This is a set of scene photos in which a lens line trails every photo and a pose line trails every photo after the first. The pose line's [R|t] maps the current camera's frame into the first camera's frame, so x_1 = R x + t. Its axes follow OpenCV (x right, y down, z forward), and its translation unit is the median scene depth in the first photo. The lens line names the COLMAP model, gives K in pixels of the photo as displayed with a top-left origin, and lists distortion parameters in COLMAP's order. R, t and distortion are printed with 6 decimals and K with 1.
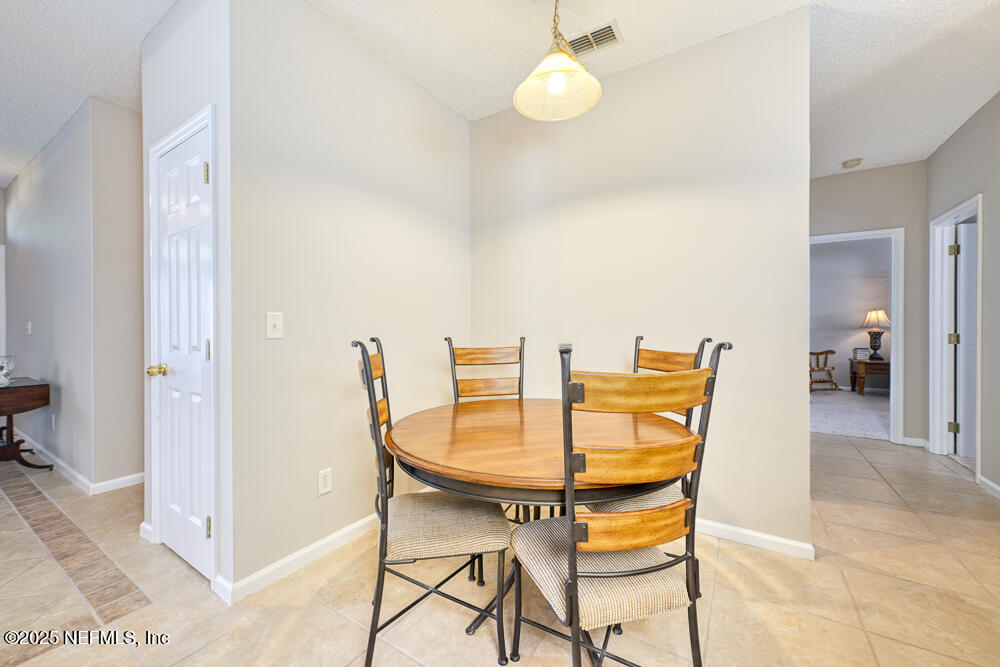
lens RADIAL K [[392.1, 0, 494.5], [0, 392.1, 332.1], [0, 0, 1]] dist [0.001340, -0.000408]
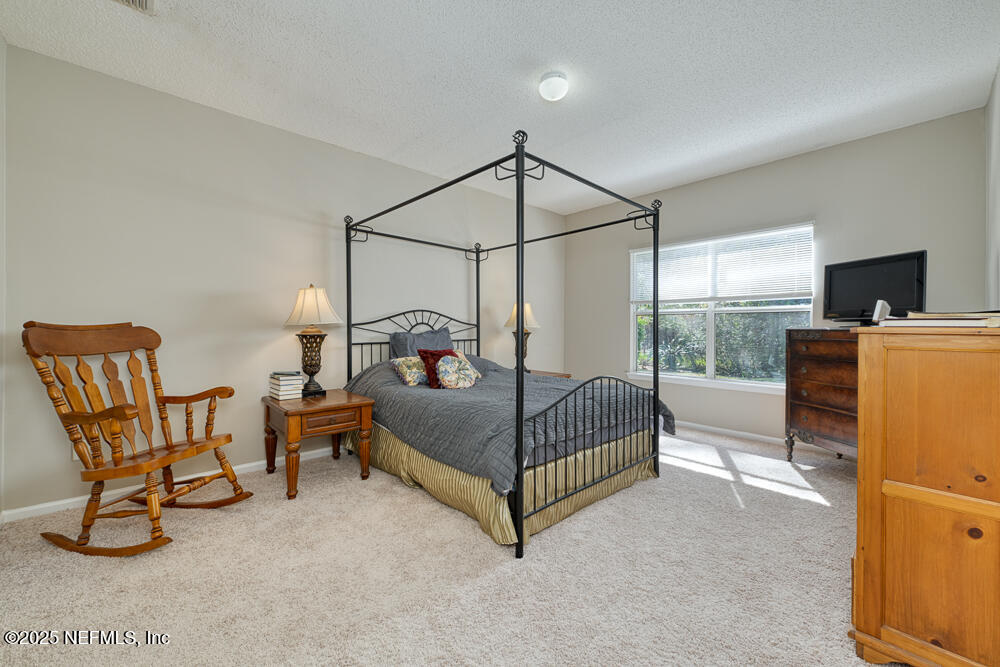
lens RADIAL K [[392.1, 0, 492.2], [0, 392.1, 326.2], [0, 0, 1]] dist [0.001340, -0.000408]
pose [[0.256013, 0.001479, 0.966672, 0.568055], [-0.005233, 0.999986, -0.000144, -0.011794], [-0.966659, -0.005021, 0.256017, 0.664612]]
